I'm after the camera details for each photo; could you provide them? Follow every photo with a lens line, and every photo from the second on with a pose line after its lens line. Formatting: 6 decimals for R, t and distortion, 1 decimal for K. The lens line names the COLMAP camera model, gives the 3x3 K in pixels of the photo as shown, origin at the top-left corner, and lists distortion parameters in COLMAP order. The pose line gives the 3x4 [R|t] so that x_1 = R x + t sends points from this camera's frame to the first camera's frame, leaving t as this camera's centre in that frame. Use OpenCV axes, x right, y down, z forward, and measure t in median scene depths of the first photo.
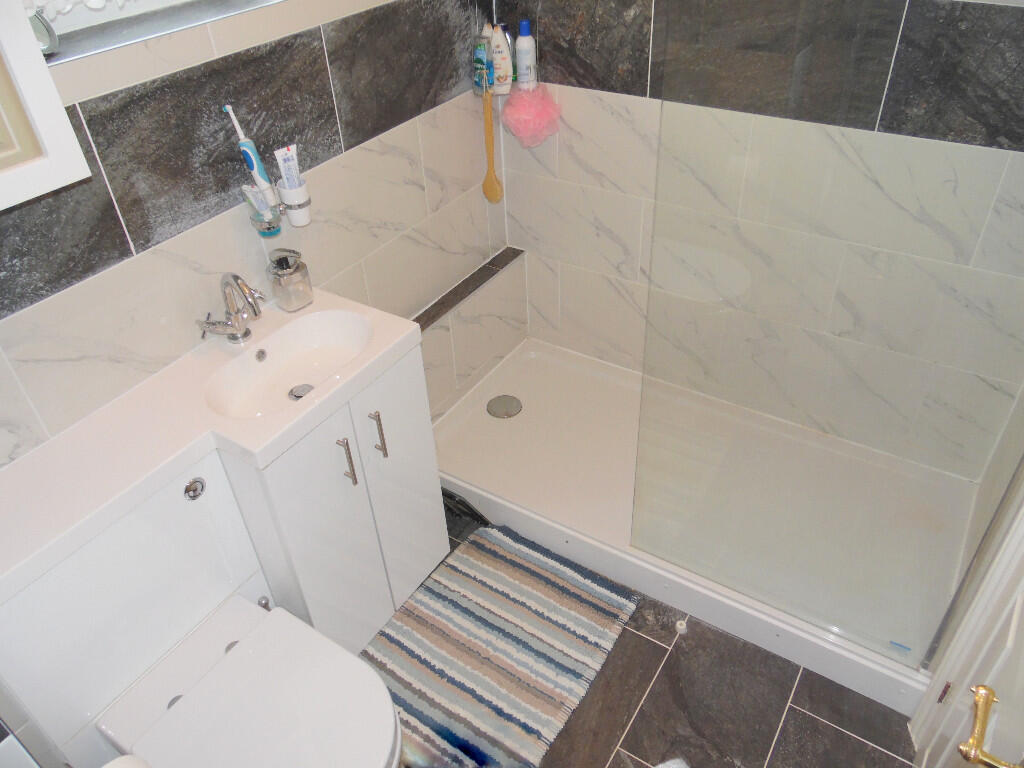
lens RADIAL K [[765.9, 0, 513.7], [0, 765.9, 378.1], [0, 0, 1]] dist [-0.035271, 0.058163]
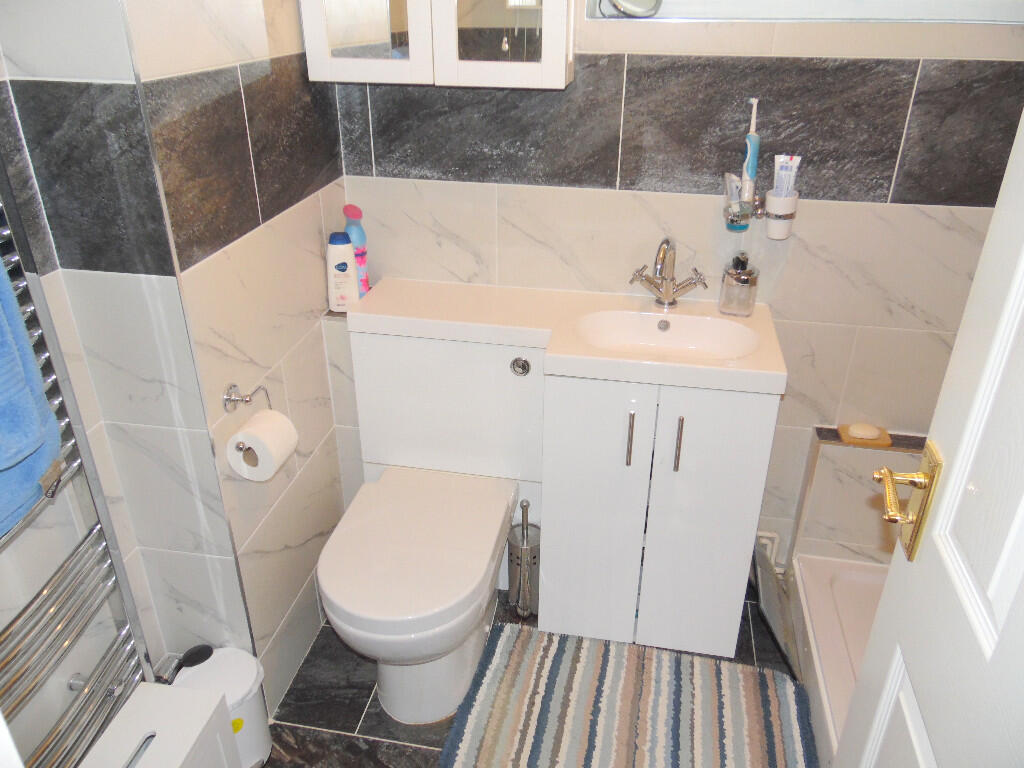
lens RADIAL K [[765.9, 0, 513.7], [0, 765.9, 378.1], [0, 0, 1]] dist [-0.035271, 0.058163]
pose [[0.376011, 0.460128, -0.804300, 0.467794], [-0.578807, 0.794457, 0.183904, -0.046174], [0.723601, 0.396384, 0.565050, 0.282290]]
